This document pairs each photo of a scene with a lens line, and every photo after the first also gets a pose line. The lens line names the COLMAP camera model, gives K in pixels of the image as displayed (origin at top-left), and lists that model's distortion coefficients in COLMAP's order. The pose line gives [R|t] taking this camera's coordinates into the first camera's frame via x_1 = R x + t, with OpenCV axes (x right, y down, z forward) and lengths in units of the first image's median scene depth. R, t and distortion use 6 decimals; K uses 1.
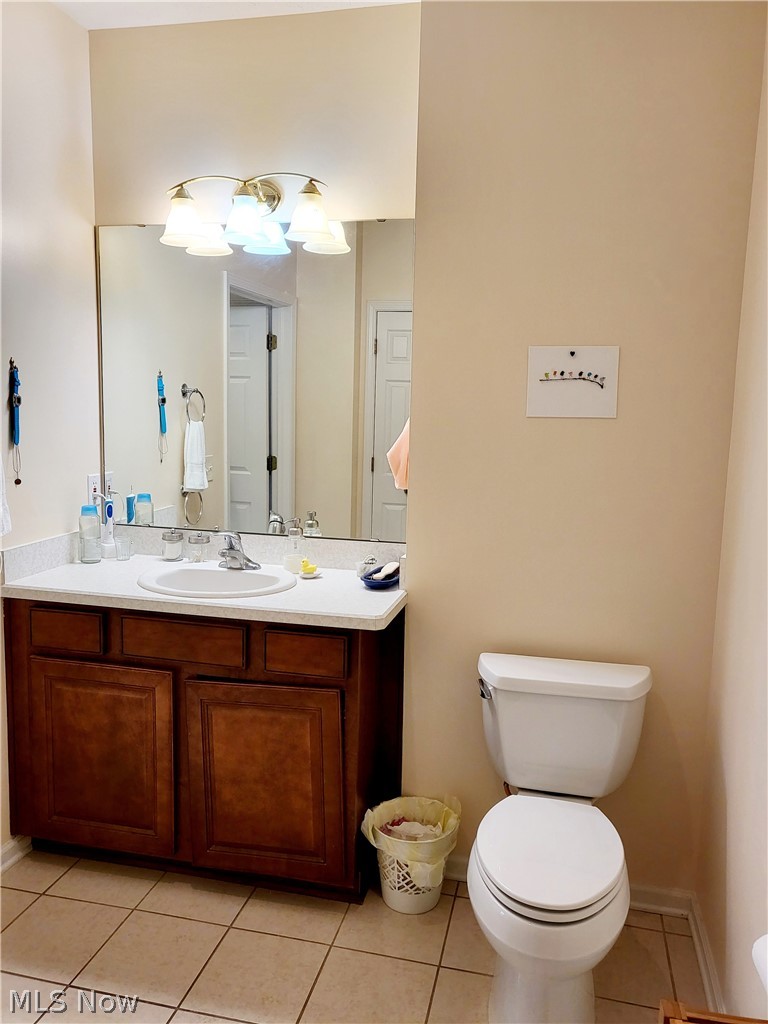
lens RADIAL K [[794.4, 0, 389.4], [0, 794.4, 482.9], [0, 0, 1]] dist [0.007409, 0.062930]
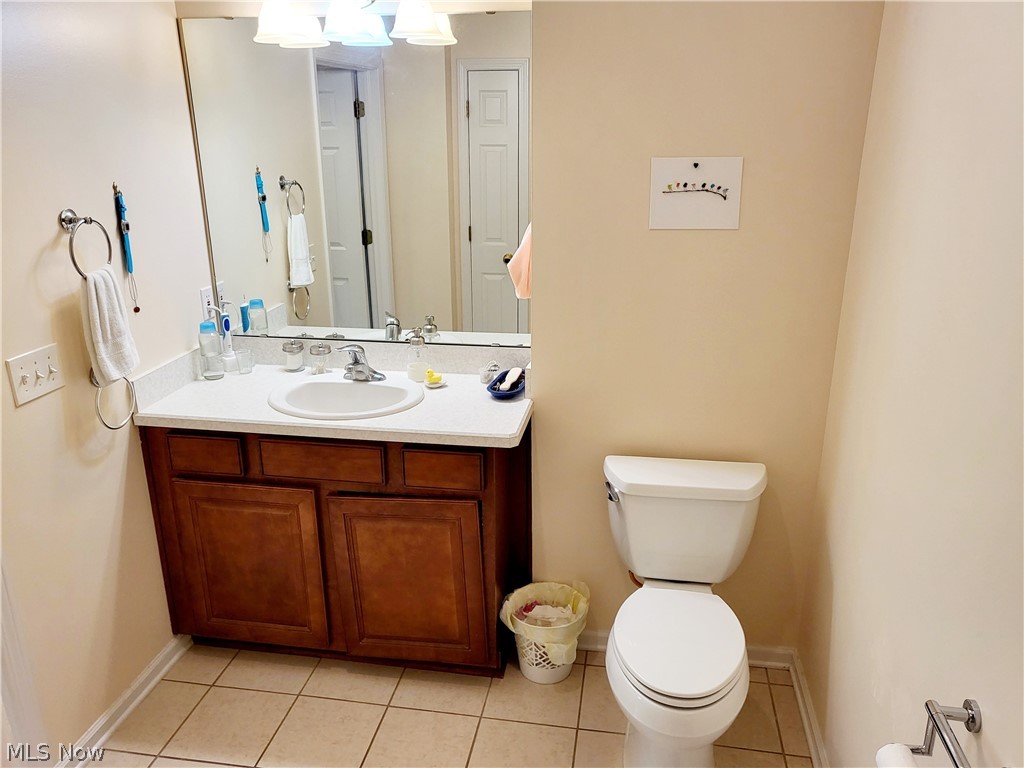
lens RADIAL K [[794.4, 0, 513.4], [0, 794.4, 377.5], [0, 0, 1]] dist [0.007409, 0.062930]
pose [[0.998025, -0.045462, 0.043342, -0.048716], [0.036329, 0.980694, 0.192142, -0.096228], [-0.051240, -0.190188, 0.980410, -0.009454]]
